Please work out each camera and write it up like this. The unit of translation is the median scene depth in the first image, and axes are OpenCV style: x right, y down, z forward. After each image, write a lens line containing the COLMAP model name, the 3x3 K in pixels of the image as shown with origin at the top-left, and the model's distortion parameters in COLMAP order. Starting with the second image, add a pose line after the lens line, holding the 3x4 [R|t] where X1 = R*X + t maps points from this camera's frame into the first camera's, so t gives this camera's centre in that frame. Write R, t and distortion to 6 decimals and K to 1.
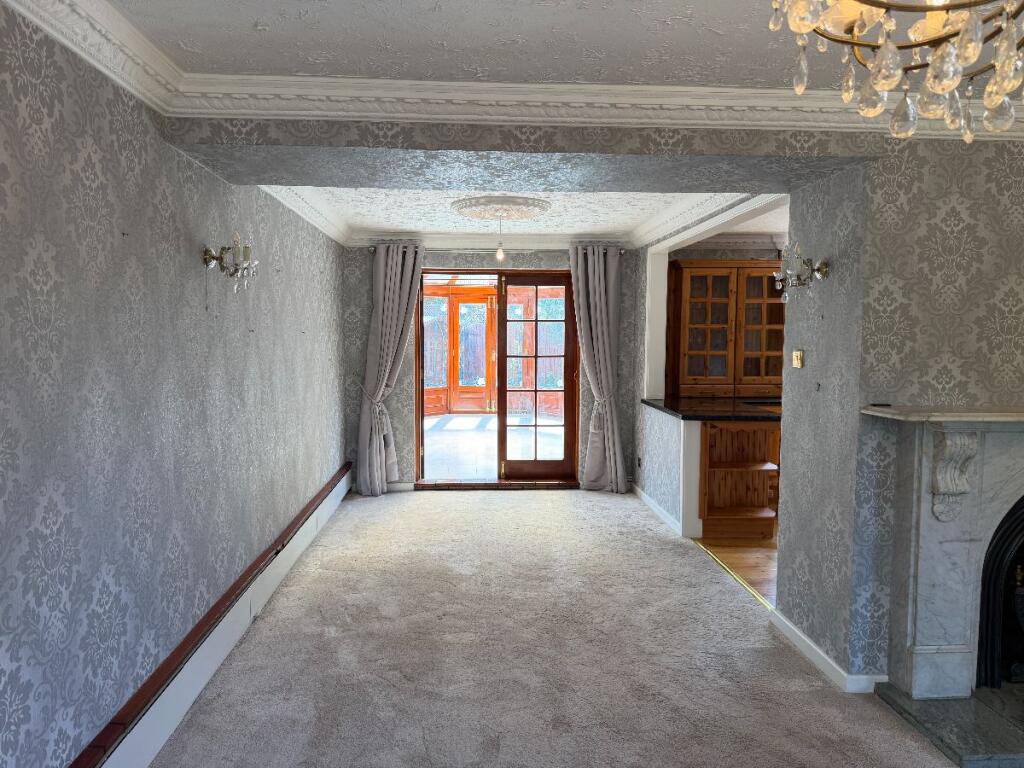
lens RADIAL K [[764.8, 0, 511.3], [0, 764.8, 385.8], [0, 0, 1]] dist [0.002338, -0.018772]
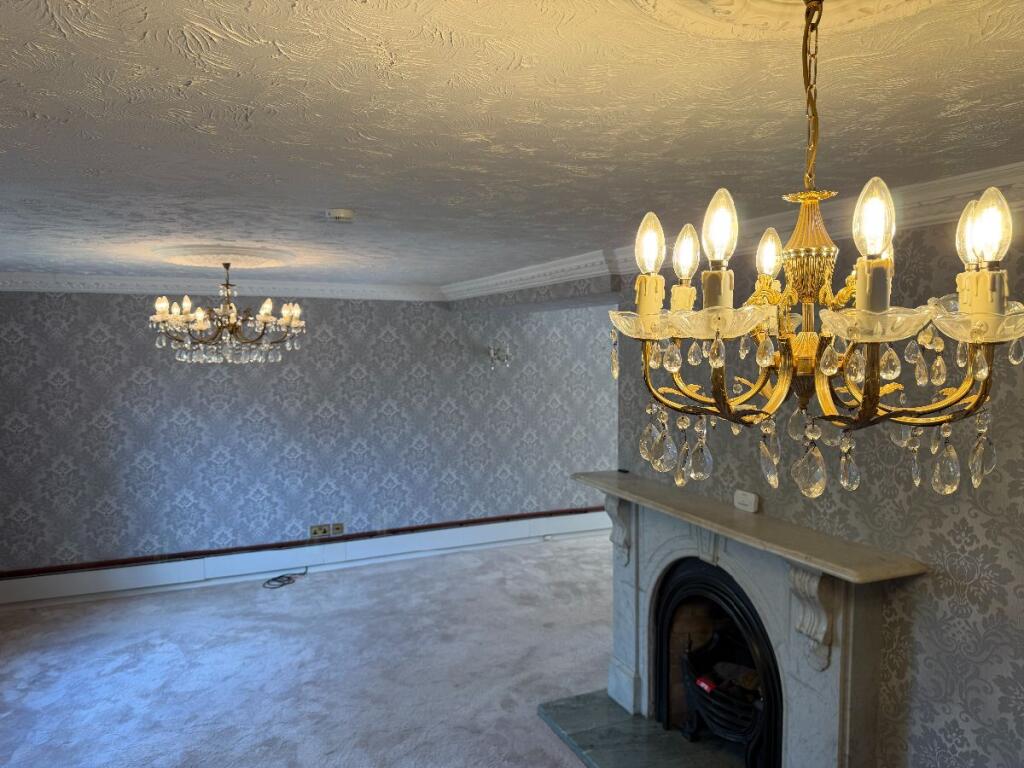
lens RADIAL K [[714.5, 0, 510.8], [0, 714.5, 365.4], [0, 0, 1]] dist [0.026490, -0.042550]
pose [[0.384765, 0.019708, -0.922804, 1.085327], [-0.051200, 0.998688, -0.000020, -0.105495], [0.921593, 0.047255, 0.385270, 0.219167]]
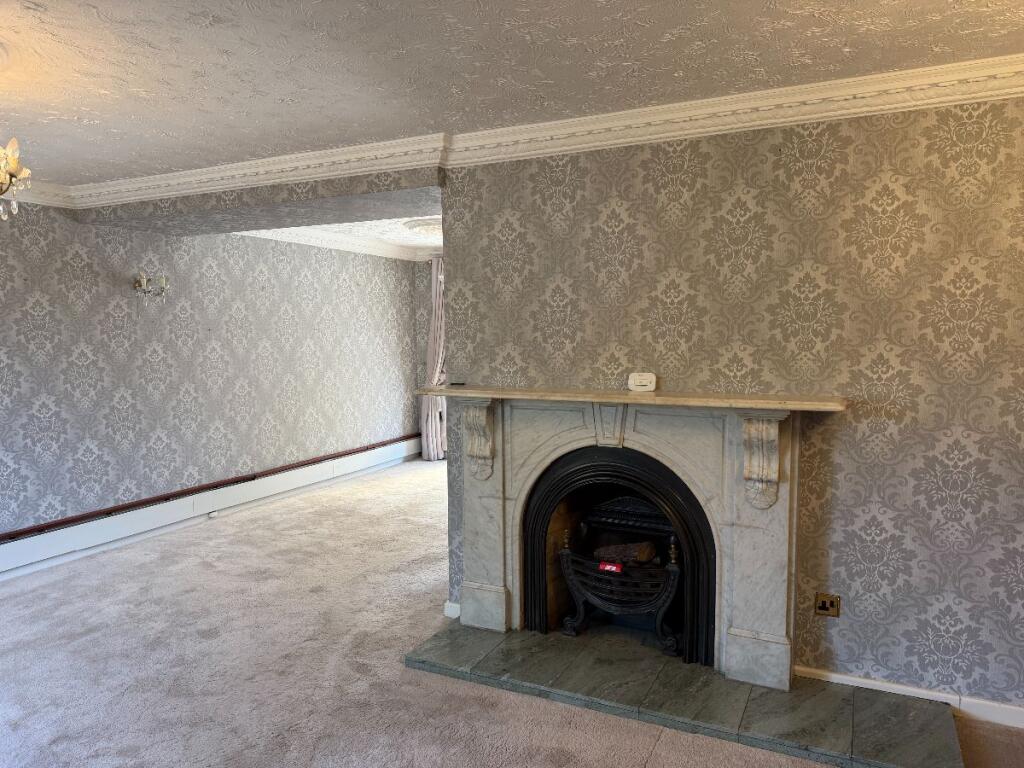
lens RADIAL K [[714.5, 0, 511.8], [0, 714.5, 385.2], [0, 0, 1]] dist [0.026490, -0.042550]
pose [[0.891175, 0.016665, -0.453353, 0.749495], [-0.011599, 0.999835, 0.013954, 0.006052], [0.453511, -0.007177, 0.891222, 0.005686]]
